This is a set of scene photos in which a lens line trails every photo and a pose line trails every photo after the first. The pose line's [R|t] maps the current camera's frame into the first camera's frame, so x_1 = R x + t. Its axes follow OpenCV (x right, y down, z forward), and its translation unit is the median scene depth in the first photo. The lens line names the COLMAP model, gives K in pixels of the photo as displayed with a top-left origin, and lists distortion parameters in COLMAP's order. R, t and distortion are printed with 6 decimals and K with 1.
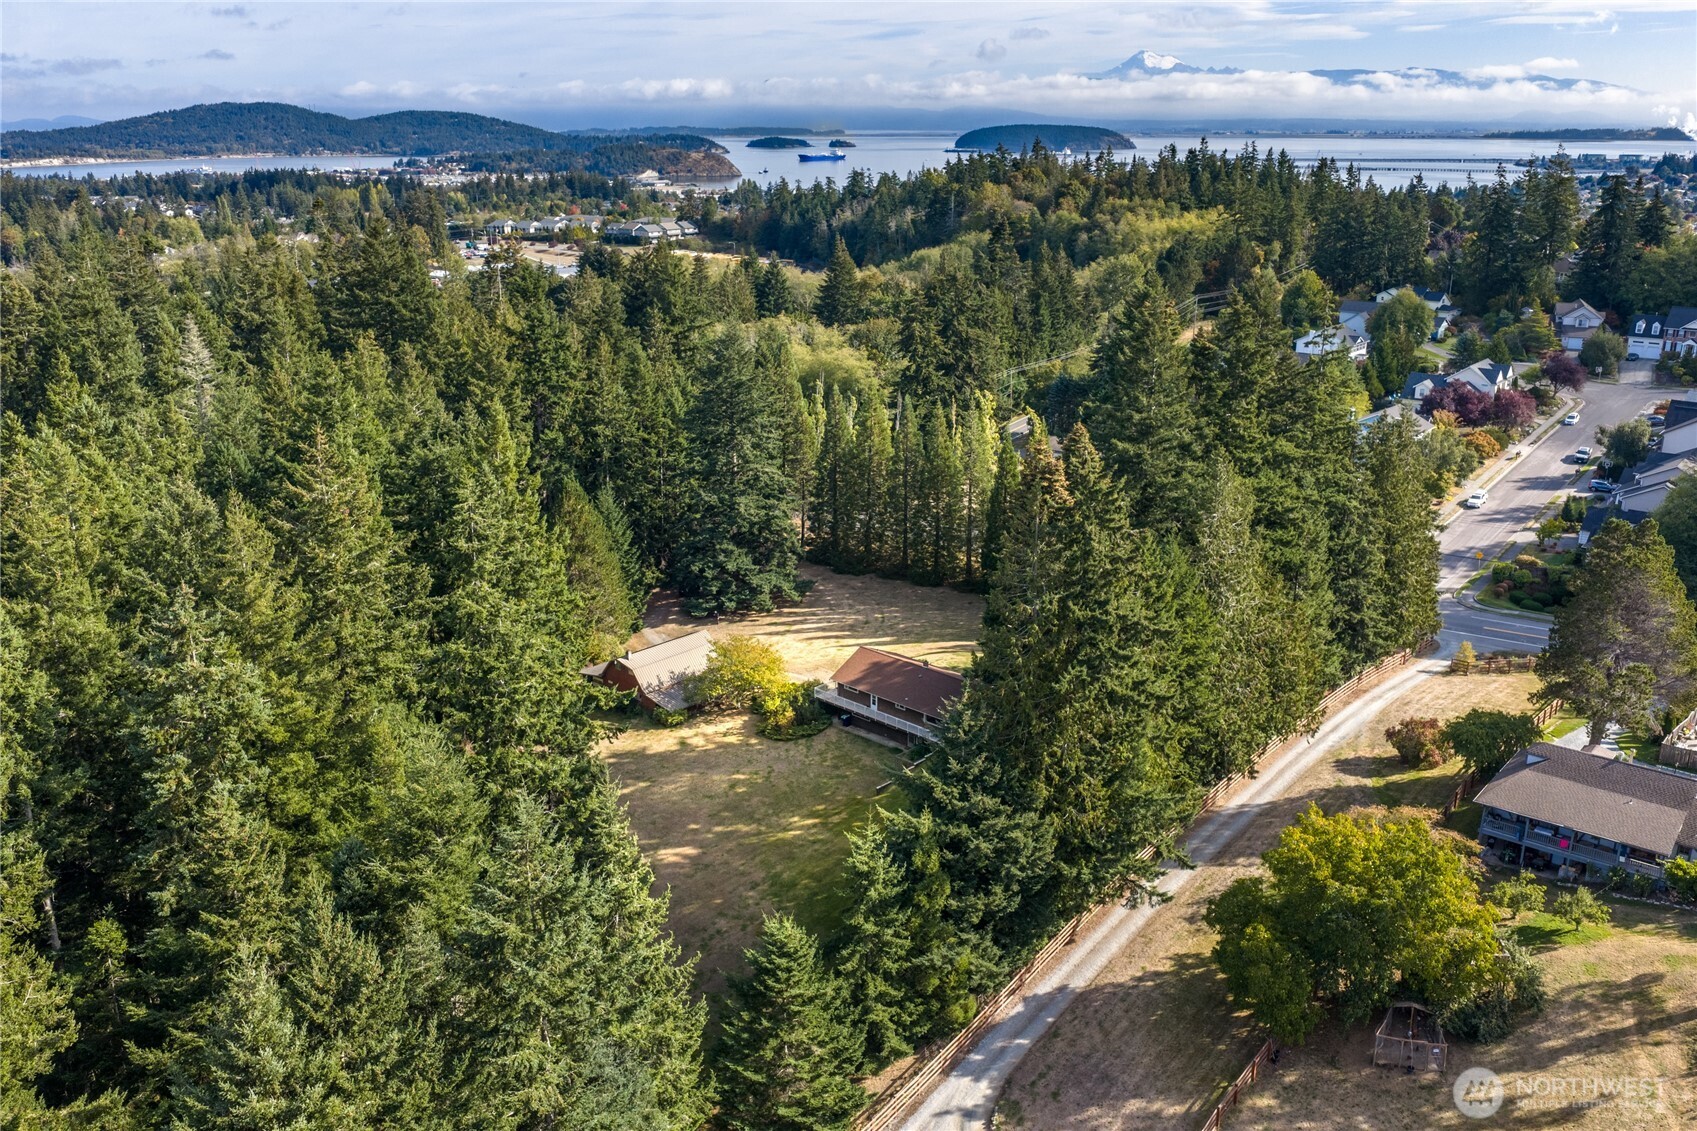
lens RADIAL K [[1405.3, 0, 848.5], [0, 1405.3, 565.5], [0, 0, 1]] dist [0.024803, -0.057660]
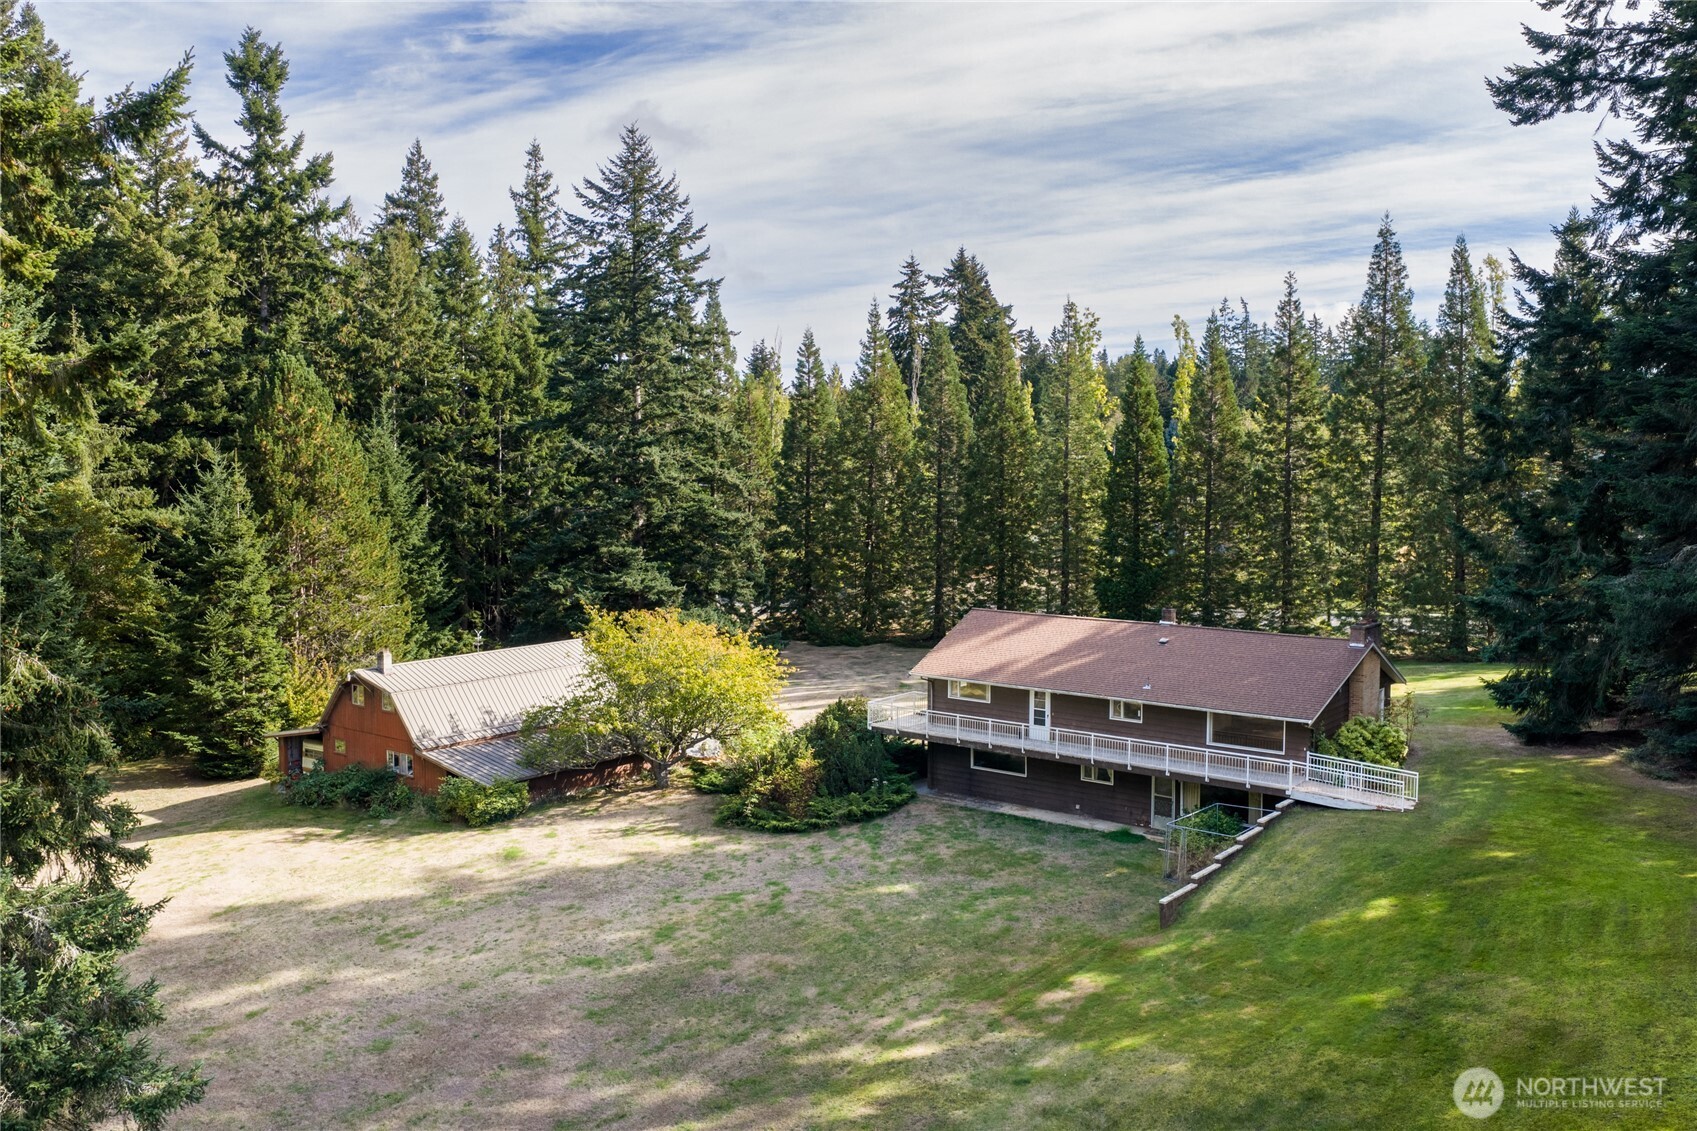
lens RADIAL K [[1405.3, 0, 848.5], [0, 1405.3, 565.5], [0, 0, 1]] dist [0.024803, -0.057660]
pose [[0.995533, 0.000113, 0.094412, -0.062736], [0.021501, 0.973451, -0.227885, 0.132877], [-0.091932, 0.228897, 0.969100, 0.595341]]
